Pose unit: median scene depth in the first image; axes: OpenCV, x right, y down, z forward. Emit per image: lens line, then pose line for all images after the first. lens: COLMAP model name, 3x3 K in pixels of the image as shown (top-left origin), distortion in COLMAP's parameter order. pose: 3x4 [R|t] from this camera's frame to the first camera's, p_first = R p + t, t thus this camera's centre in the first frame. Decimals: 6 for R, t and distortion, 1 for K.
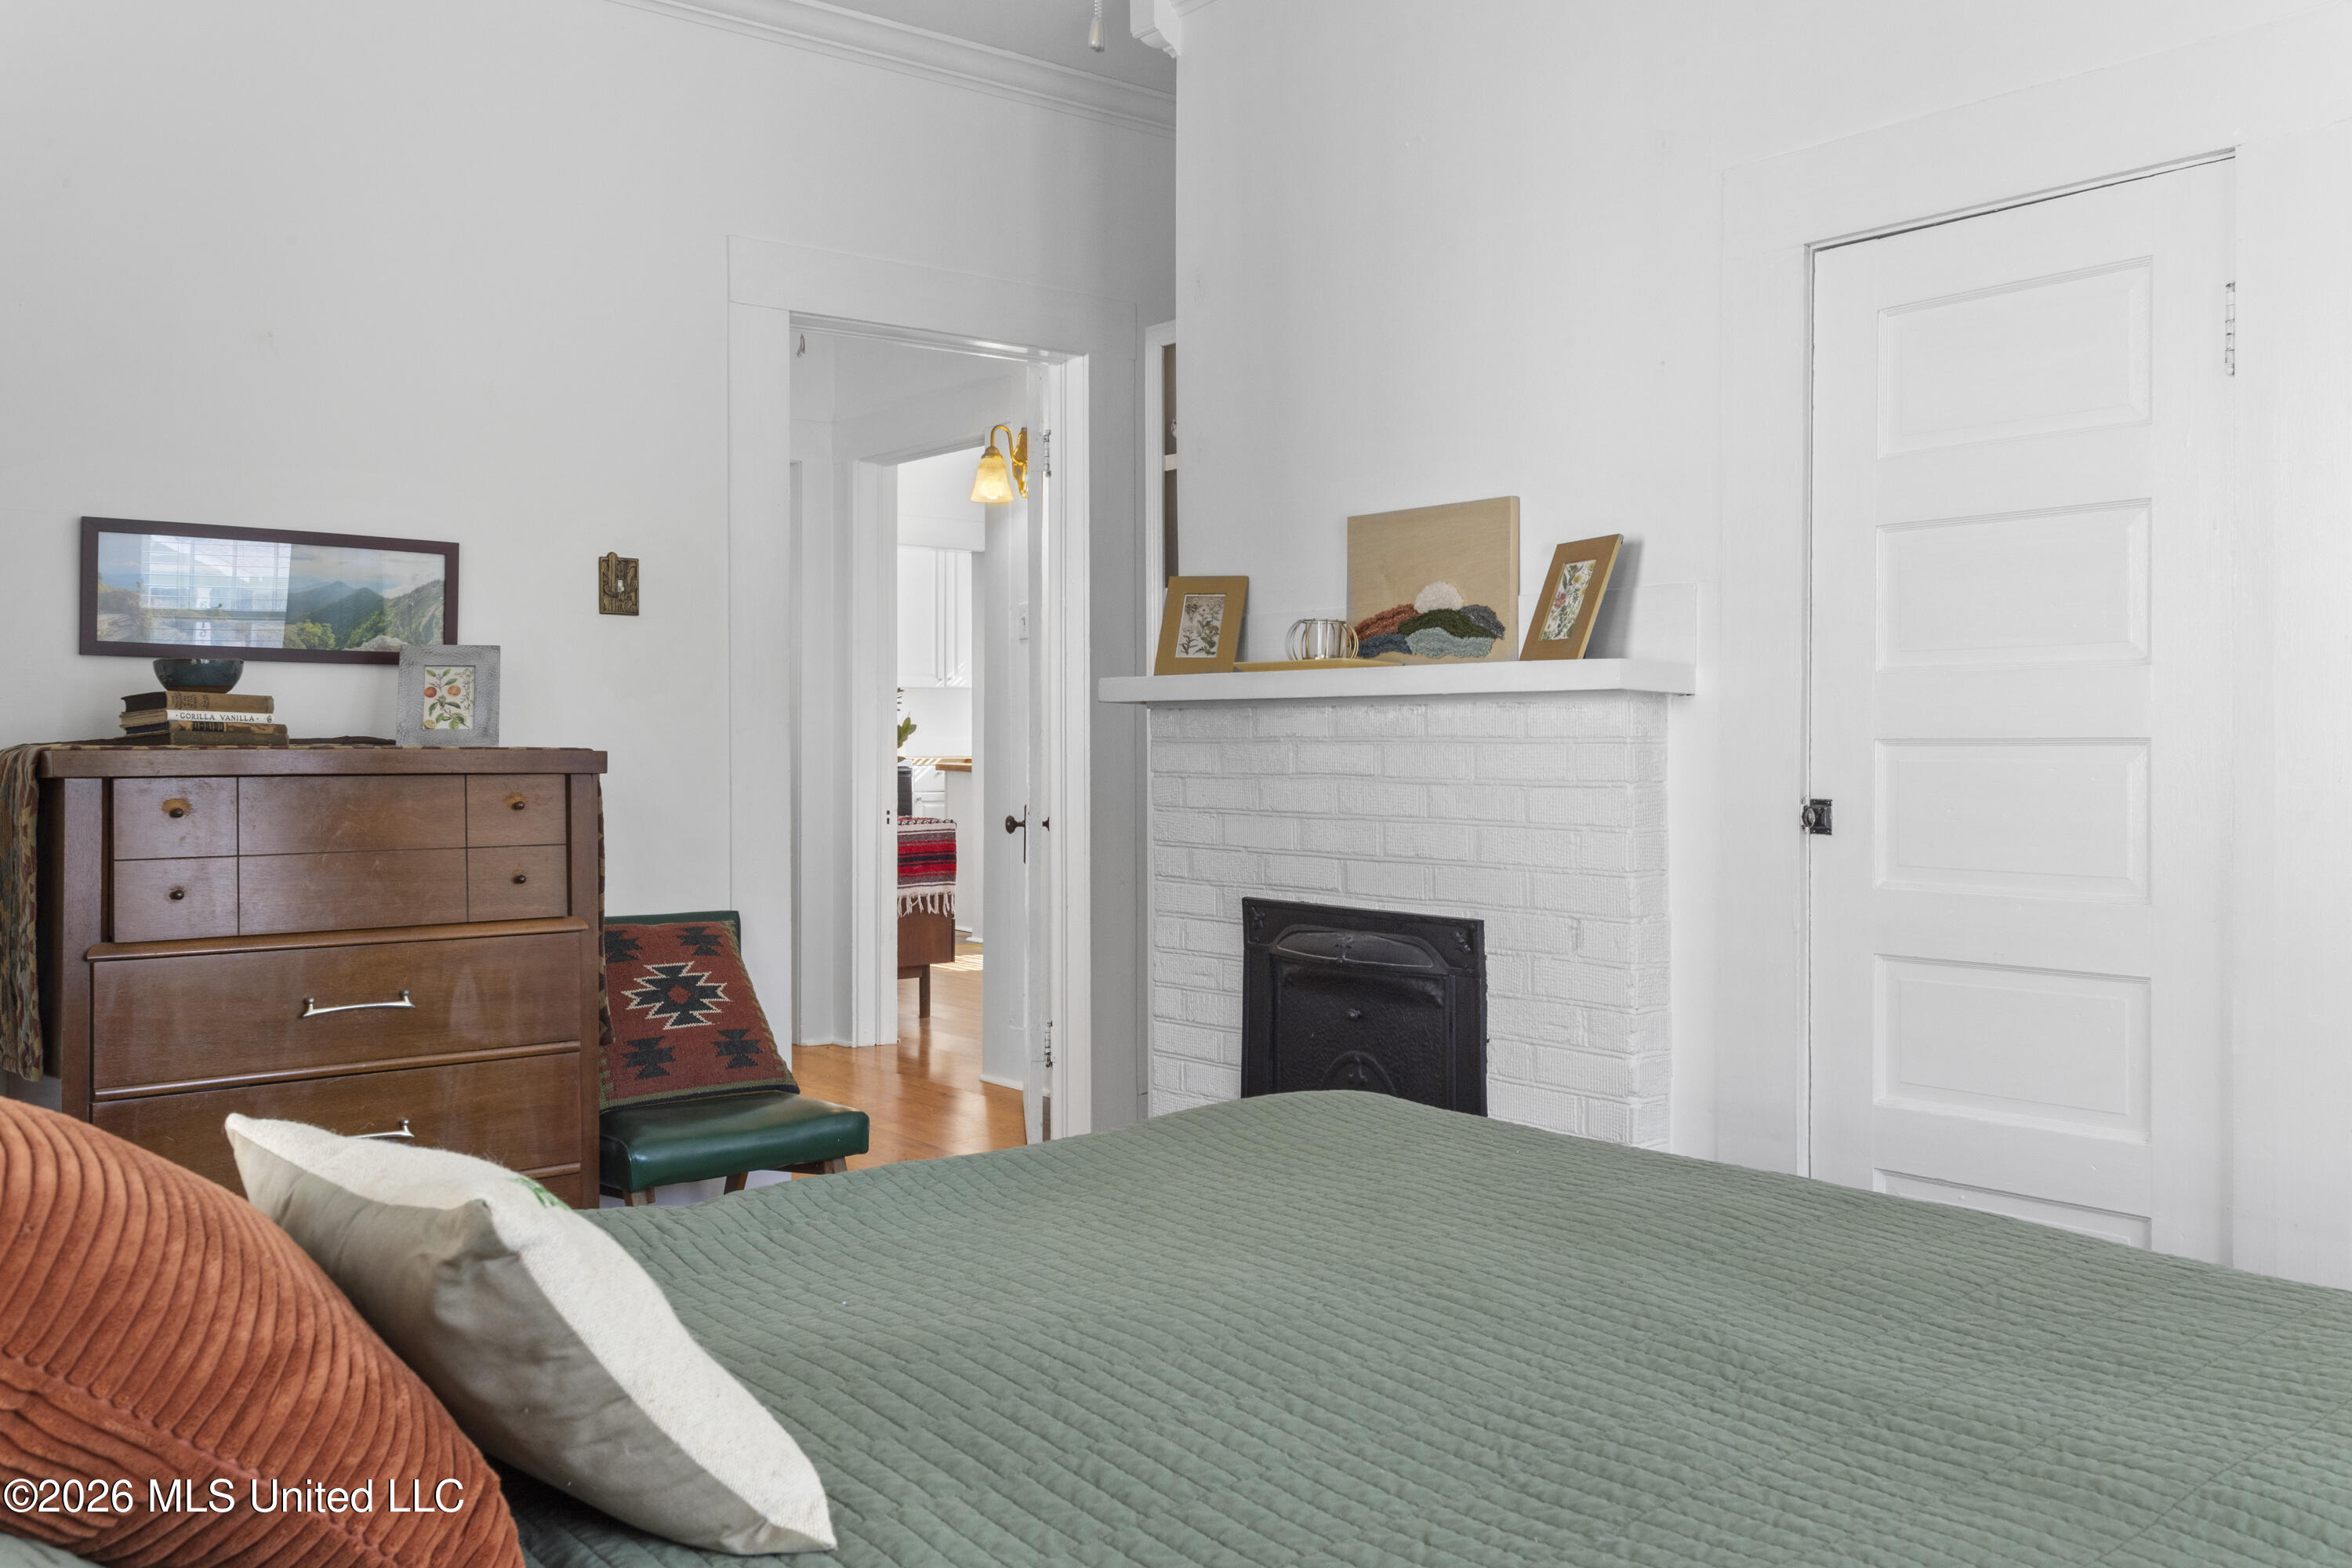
lens RADIAL K [[1910.4, 0, 1185.5], [0, 1910.4, 770.9], [0, 0, 1]] dist [0.002224, 0.006133]
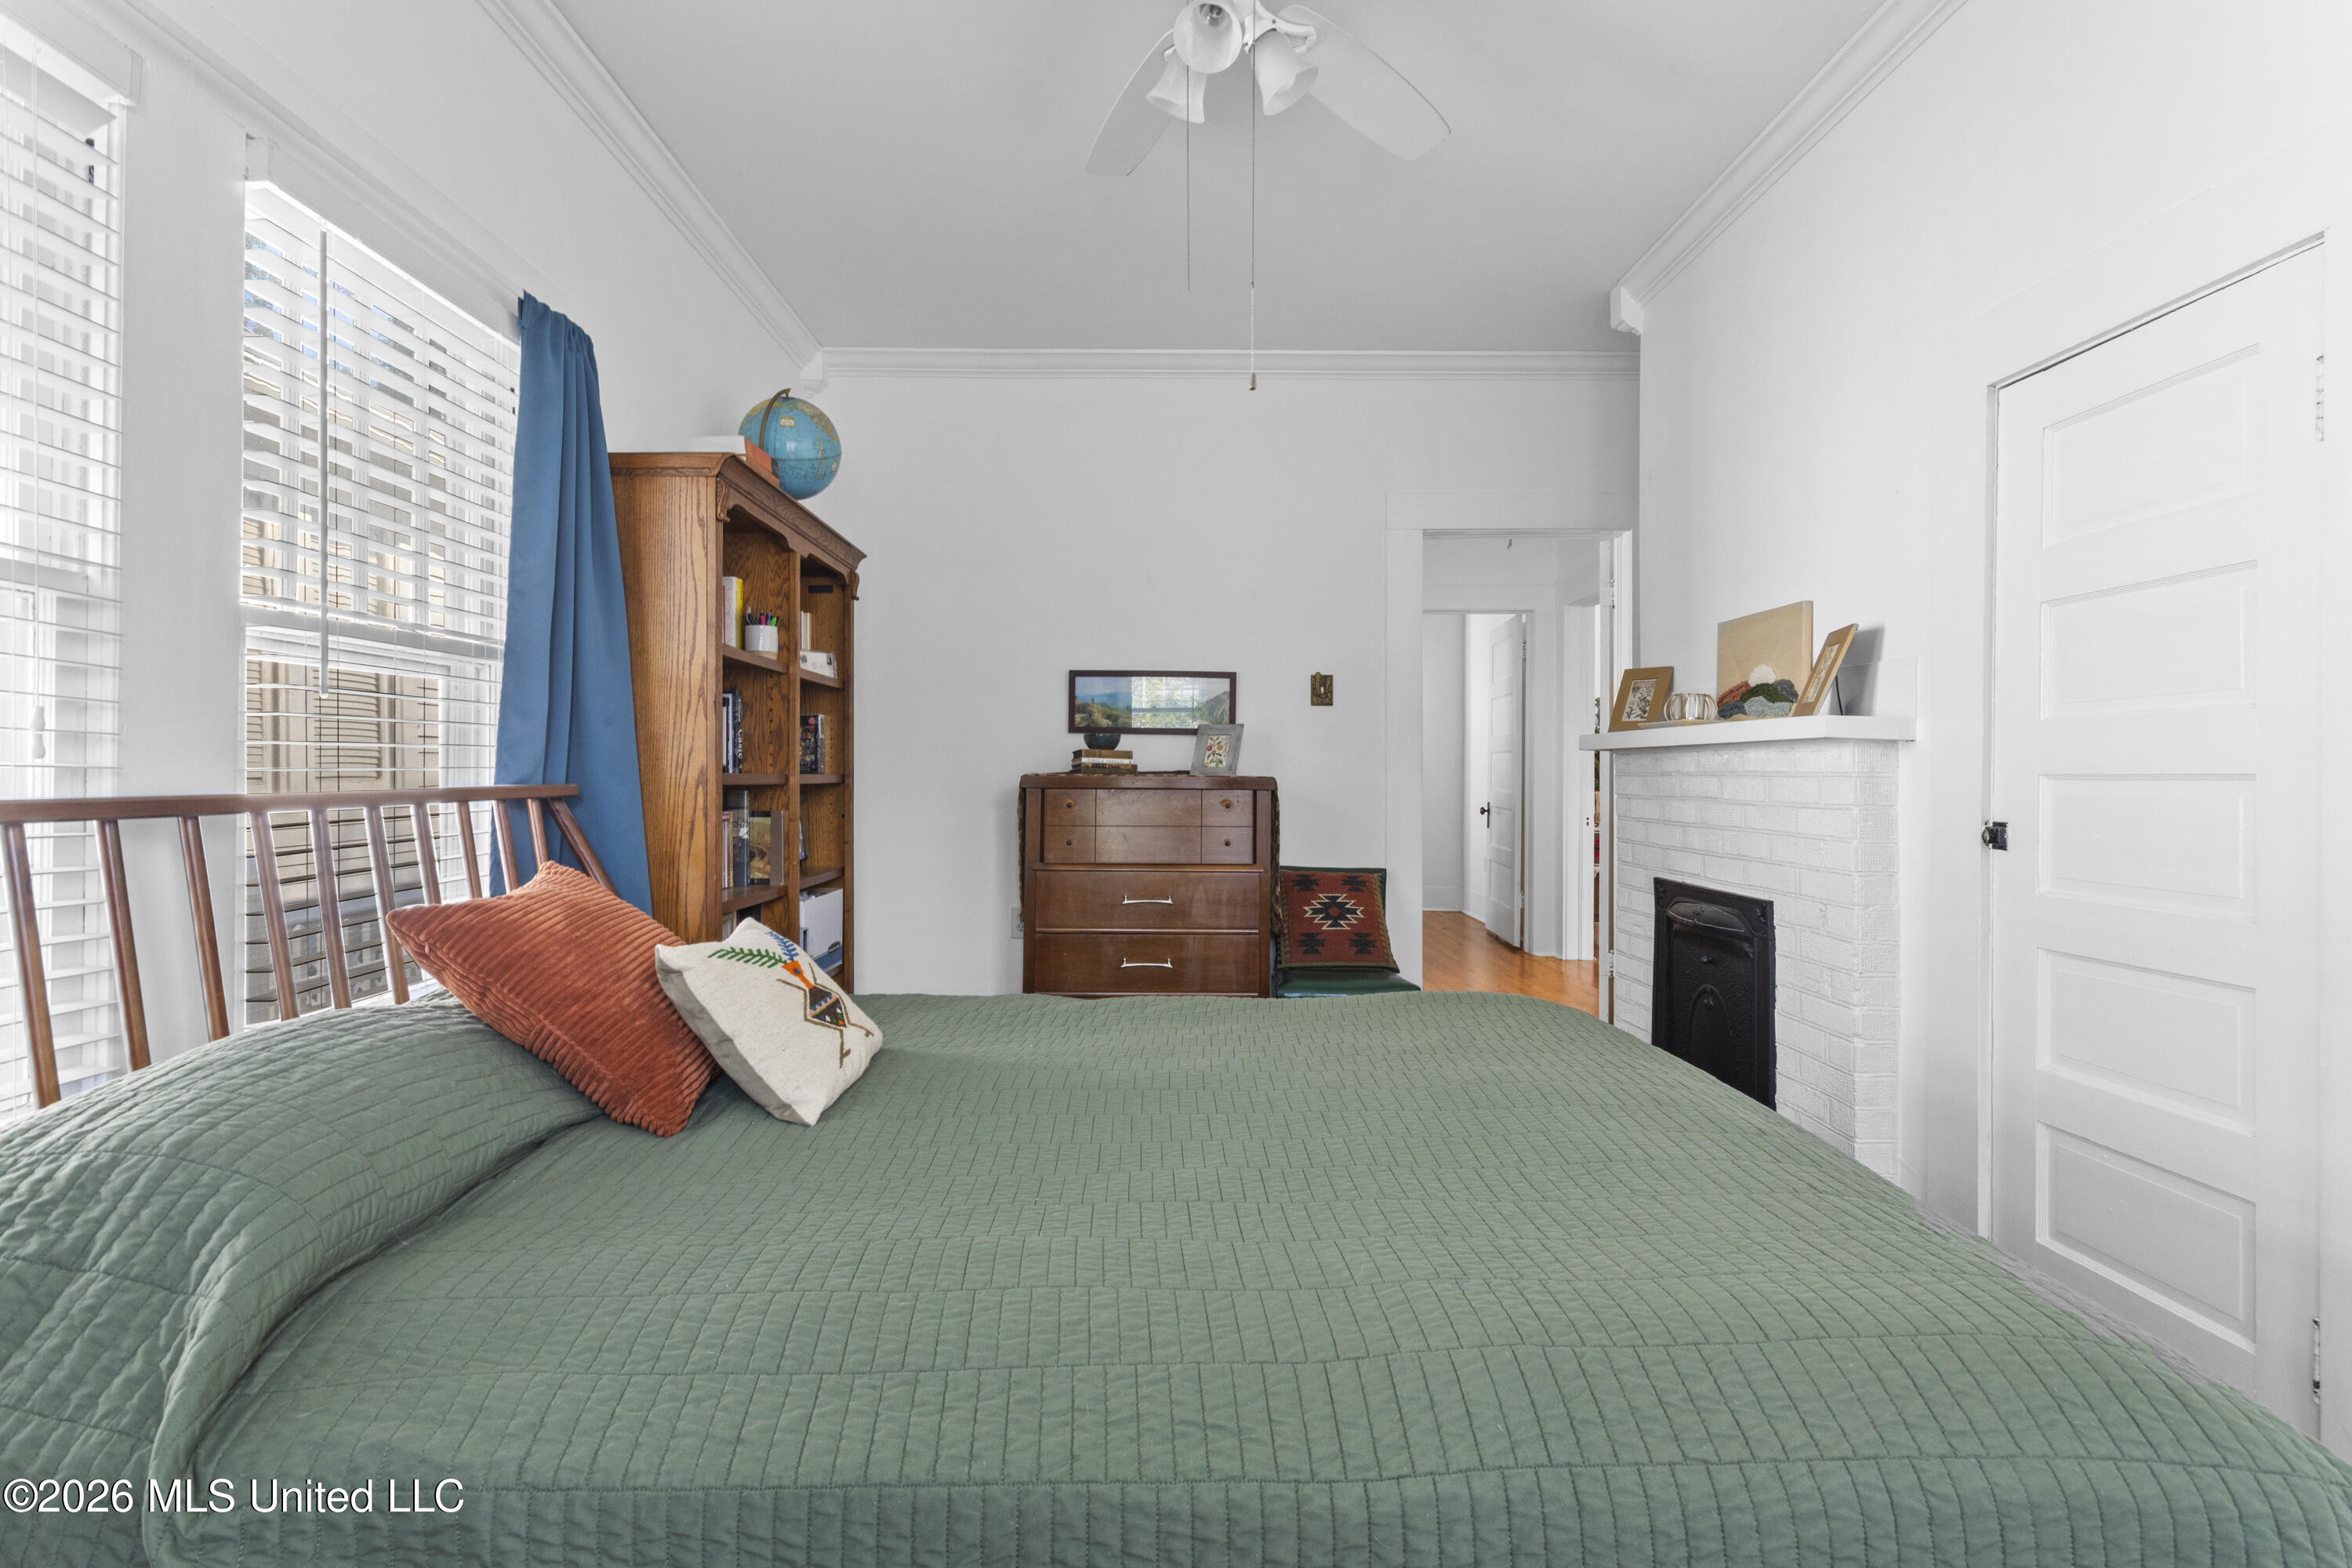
lens RADIAL K [[1099.2, 0, 1160.5], [0, 1099.2, 784.3], [0, 0, 1]] dist [-0.000761, 0.001632]
pose [[0.785881, 0.010406, -0.618290, 0.291457], [-0.014957, 0.999886, -0.002182, -0.000314], [0.618196, 0.010963, 0.785947, 0.071465]]
